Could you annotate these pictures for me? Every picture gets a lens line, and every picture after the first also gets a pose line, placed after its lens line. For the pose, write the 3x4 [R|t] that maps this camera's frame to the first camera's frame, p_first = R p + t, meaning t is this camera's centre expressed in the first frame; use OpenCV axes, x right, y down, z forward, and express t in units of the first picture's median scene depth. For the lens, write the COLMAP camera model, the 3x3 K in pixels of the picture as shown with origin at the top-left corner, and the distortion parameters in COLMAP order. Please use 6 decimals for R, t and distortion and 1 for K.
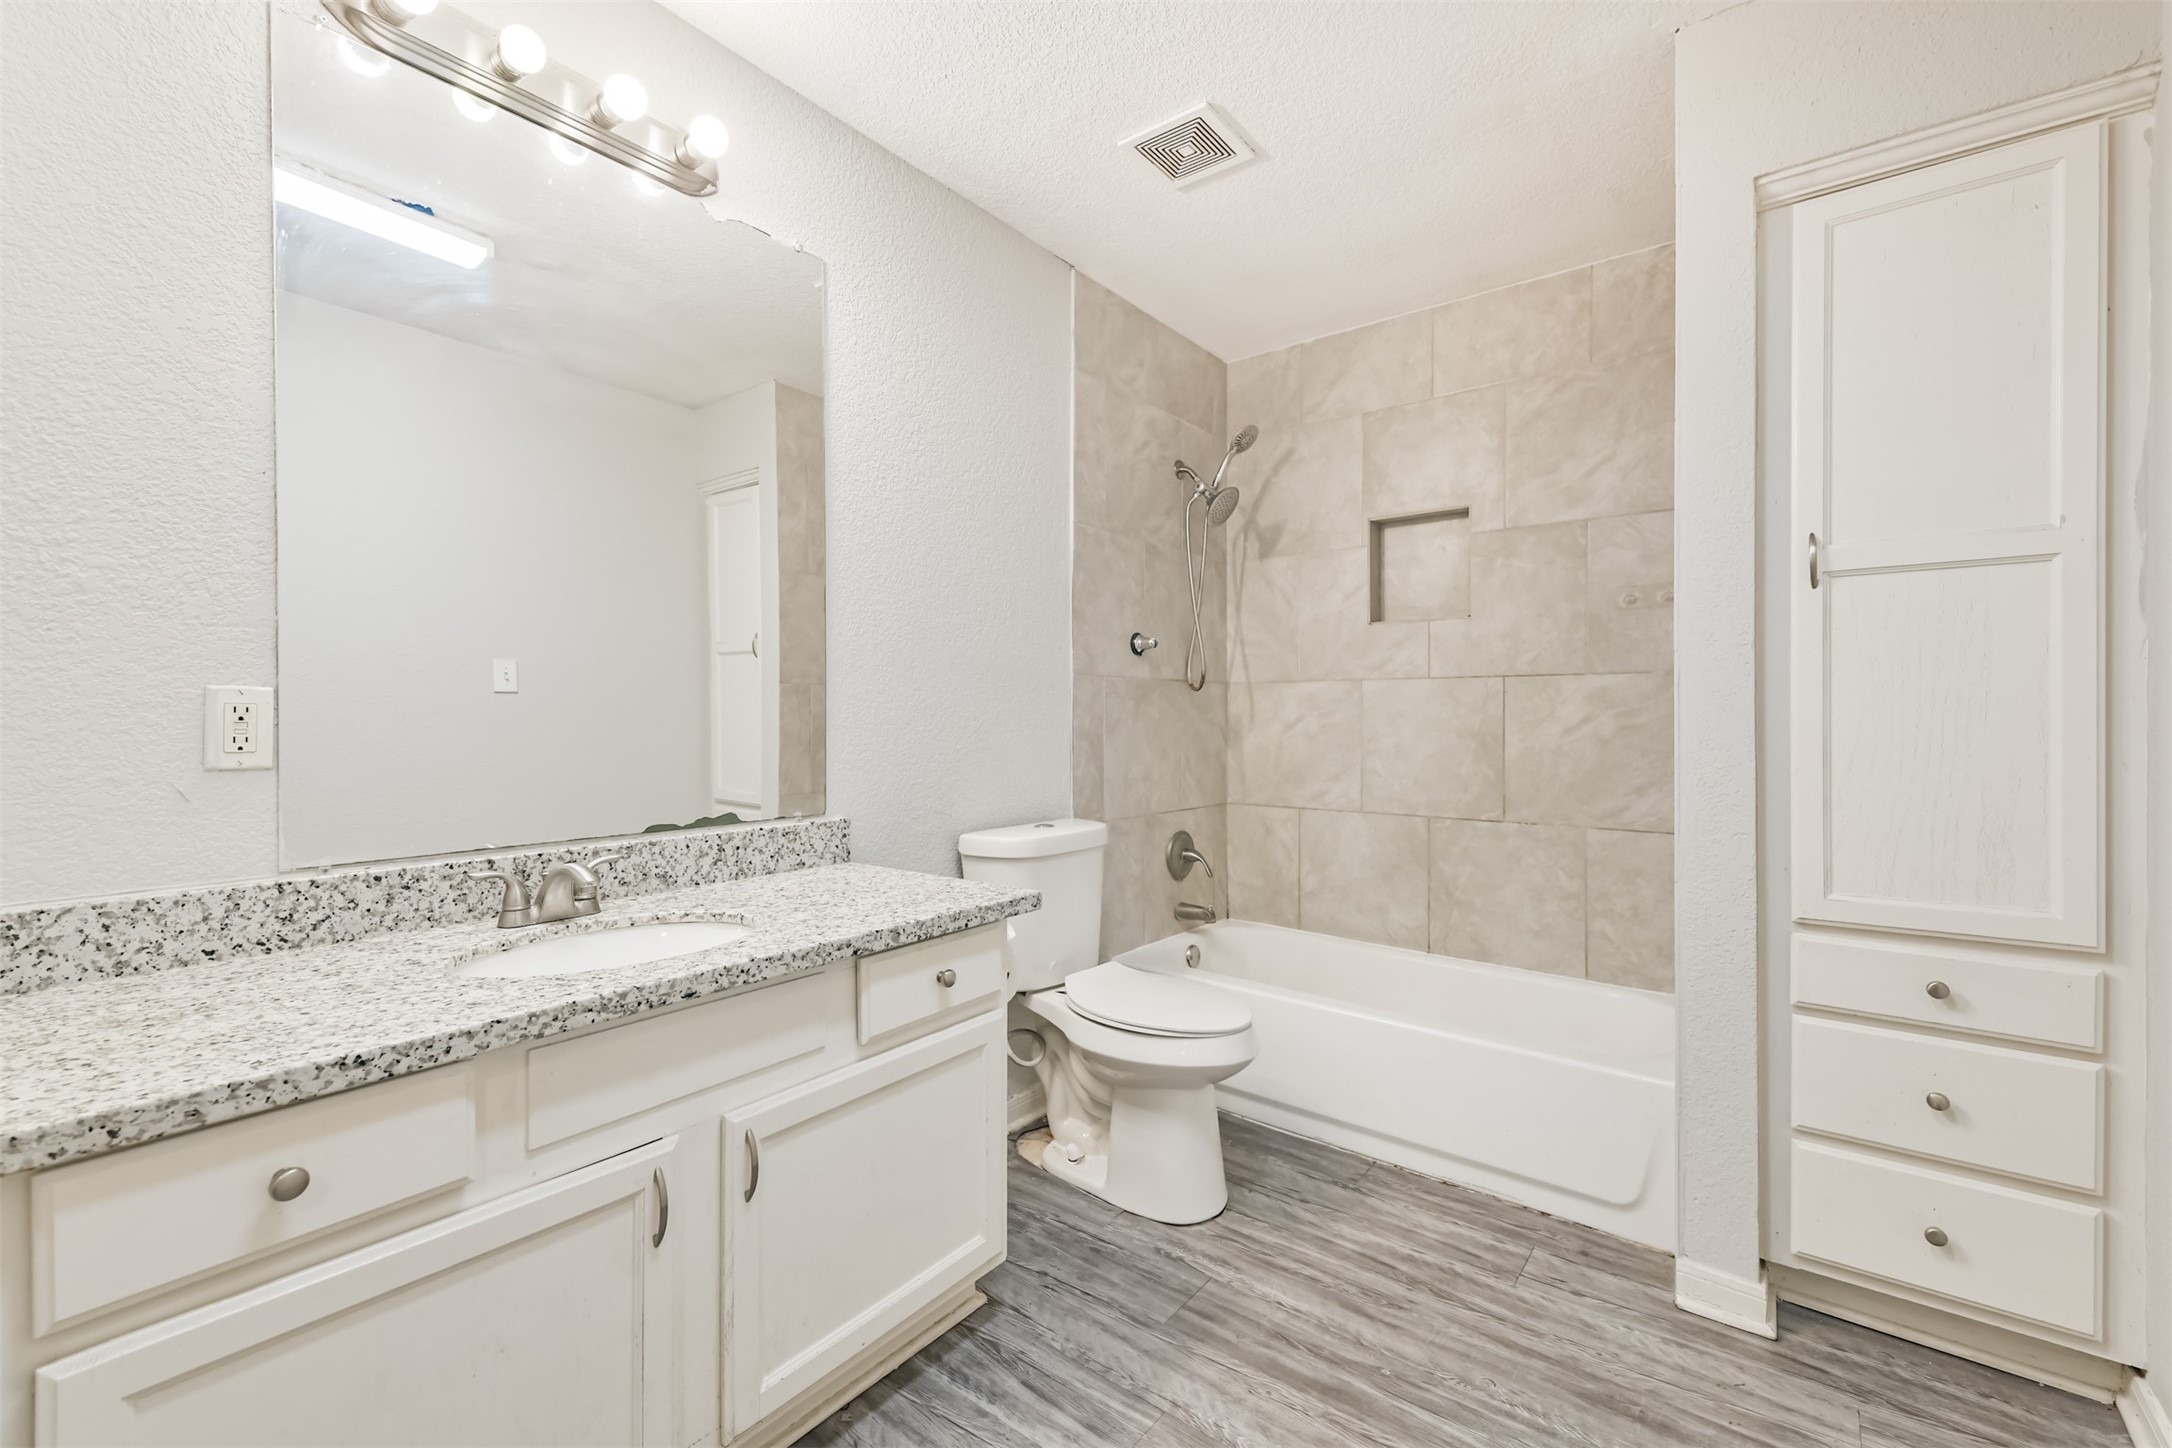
lens RADIAL K [[922.3, 0, 1086.0], [0, 922.3, 724.0], [0, 0, 1]] dist [0.024514, -0.009581]
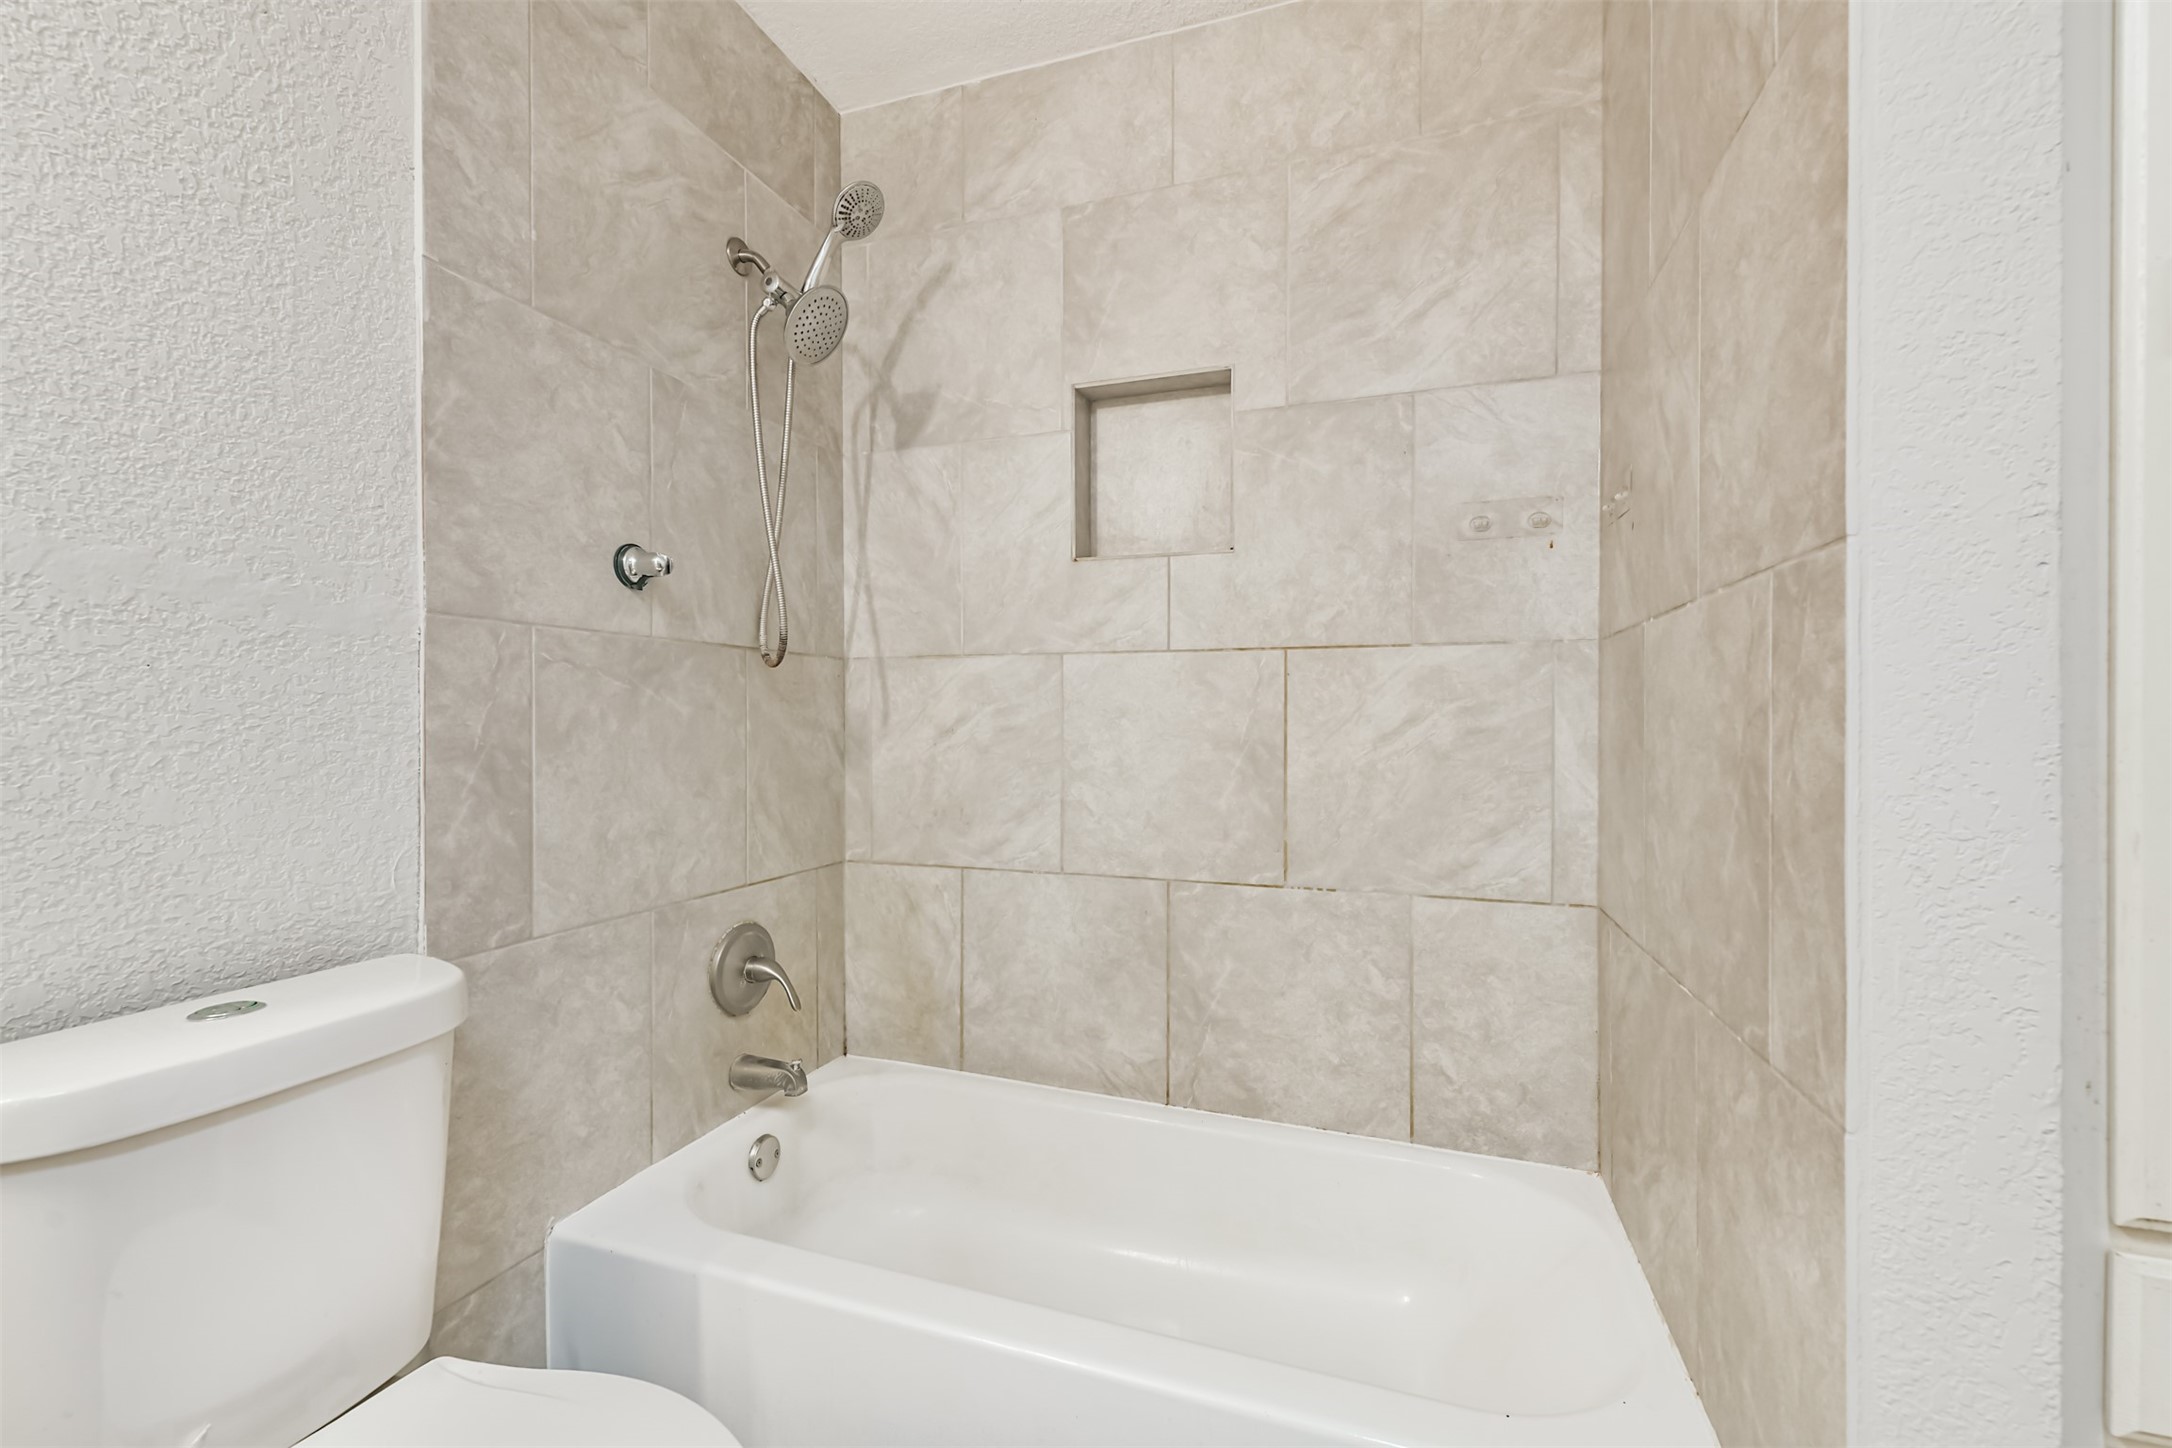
lens RADIAL K [[922.3, 0, 1086.0], [0, 922.3, 724.0], [0, 0, 1]] dist [0.024514, -0.009581]
pose [[0.947728, 0.000490, 0.319080, 0.123675], [0.001022, 0.999989, -0.004568, 0.000762], [-0.319079, 0.004656, 0.947717, 0.433699]]
